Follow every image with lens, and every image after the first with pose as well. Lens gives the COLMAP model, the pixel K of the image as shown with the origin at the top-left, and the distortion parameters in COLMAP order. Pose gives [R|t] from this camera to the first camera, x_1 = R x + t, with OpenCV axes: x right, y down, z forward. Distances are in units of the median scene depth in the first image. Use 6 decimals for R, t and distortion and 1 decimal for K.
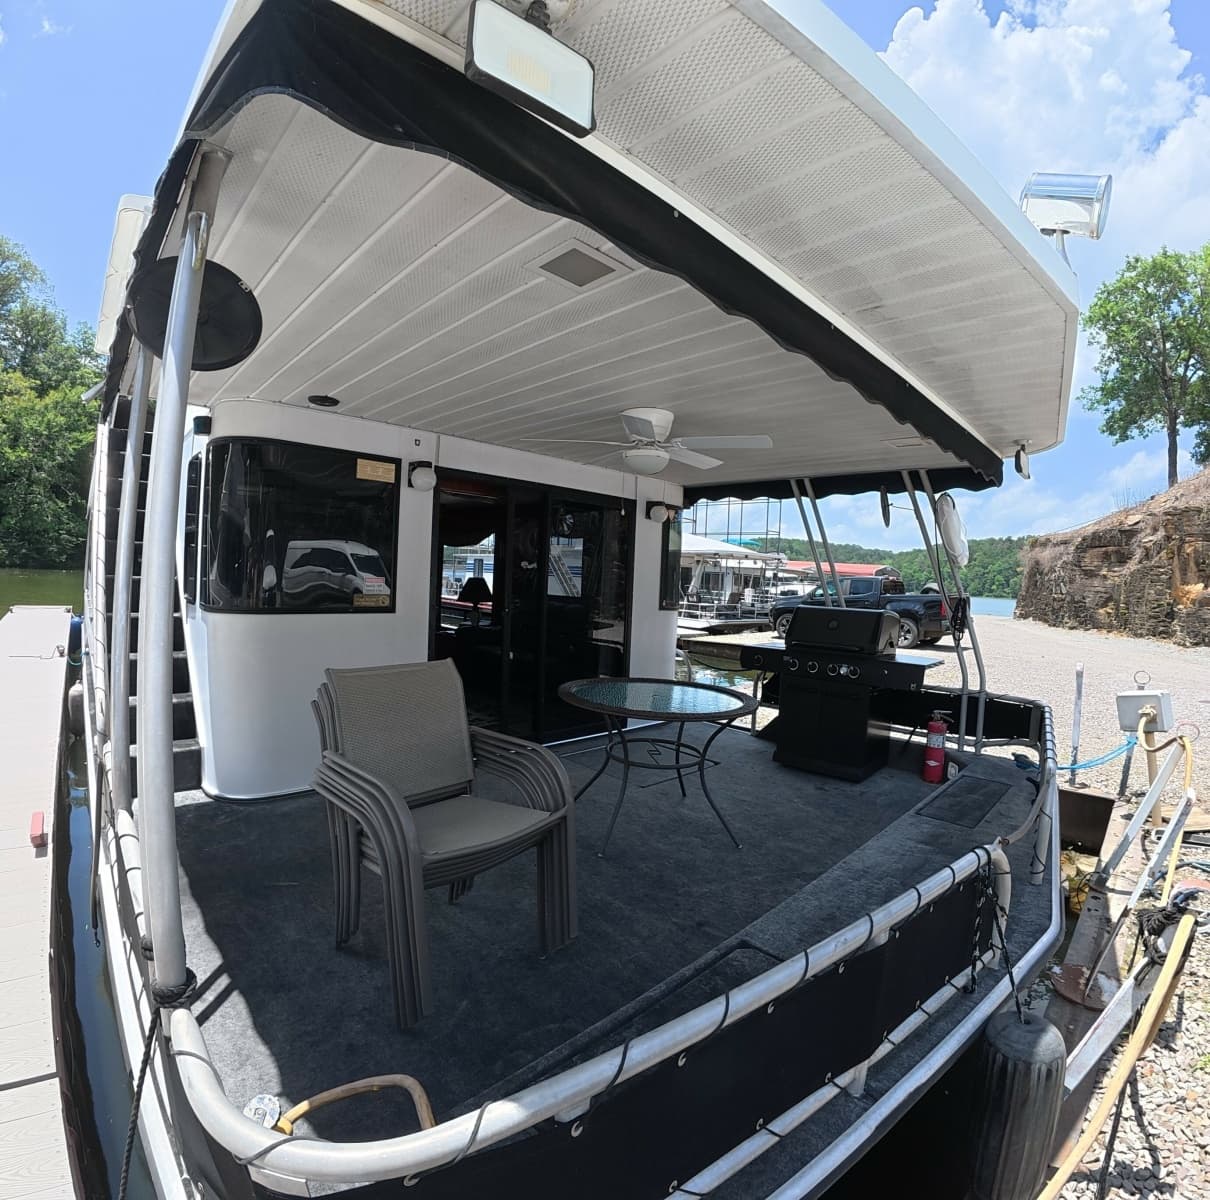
lens RADIAL K [[658.2, 0, 605.0], [0, 658.2, 600.0], [0, 0, 1]] dist [-0.000682, -0.000083]
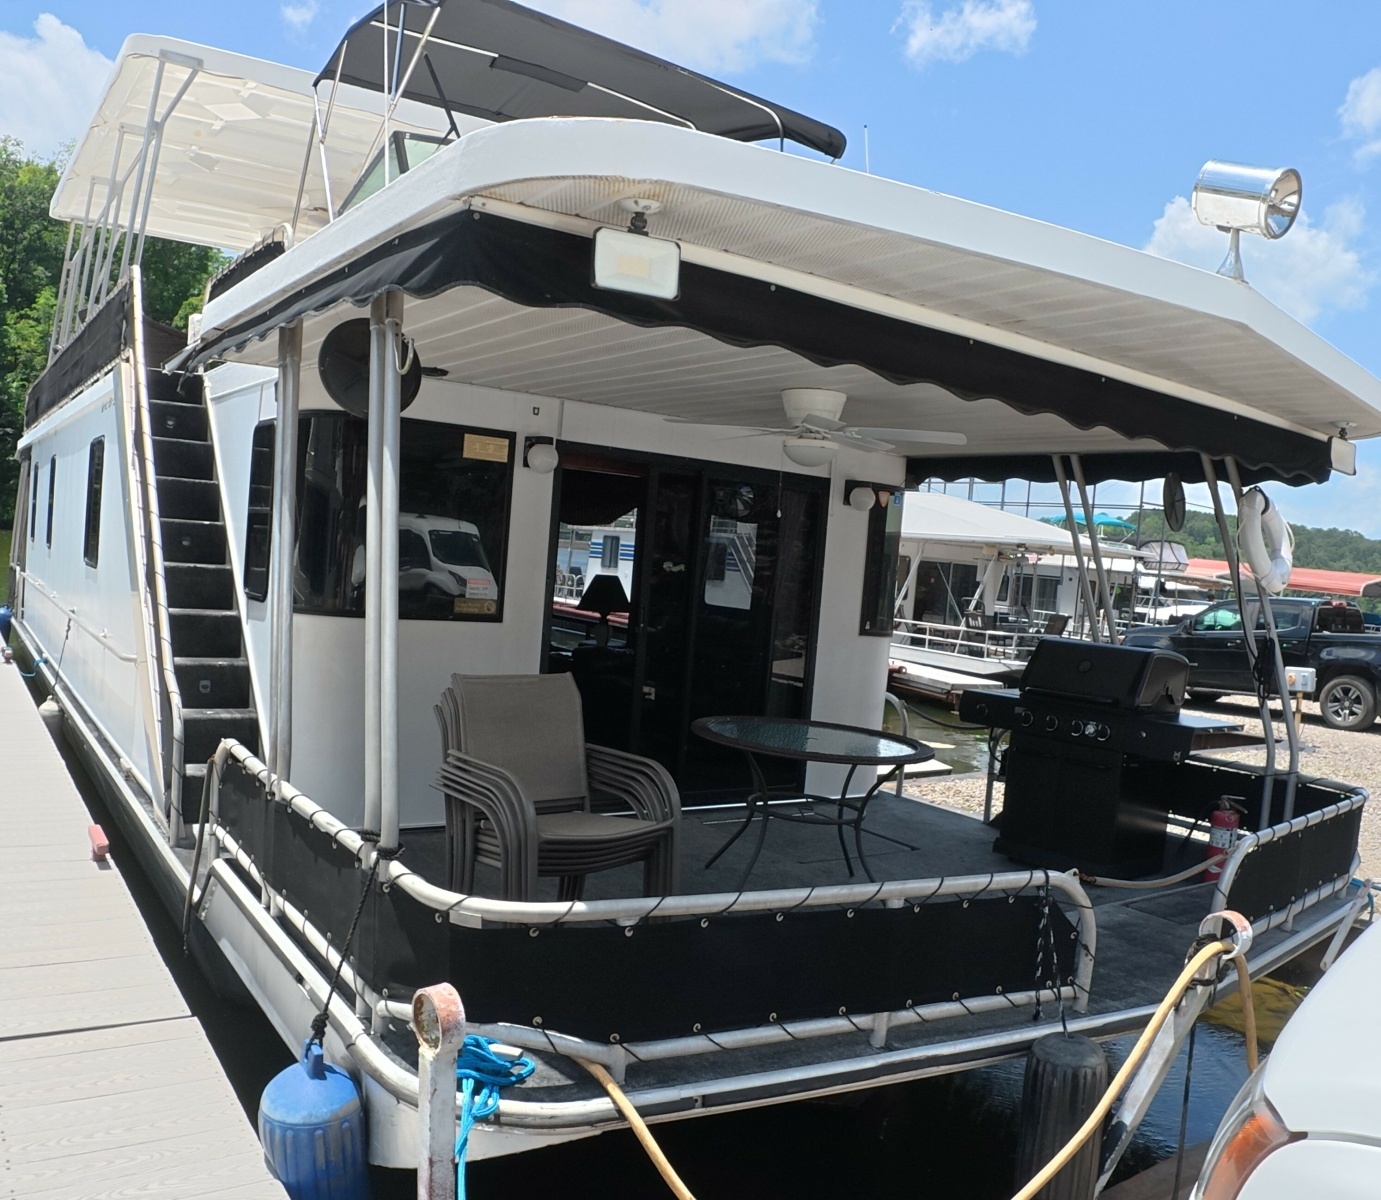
lens RADIAL K [[1339.8, 0, 690.5], [0, 1339.8, 600.0], [0, 0, 1]] dist [0.852193, 0.001452]
pose [[0.989856, 0.040270, -0.136248, 0.115940], [-0.041638, 0.999107, -0.007202, -0.004604], [0.135836, 0.012802, 0.990649, -0.528197]]
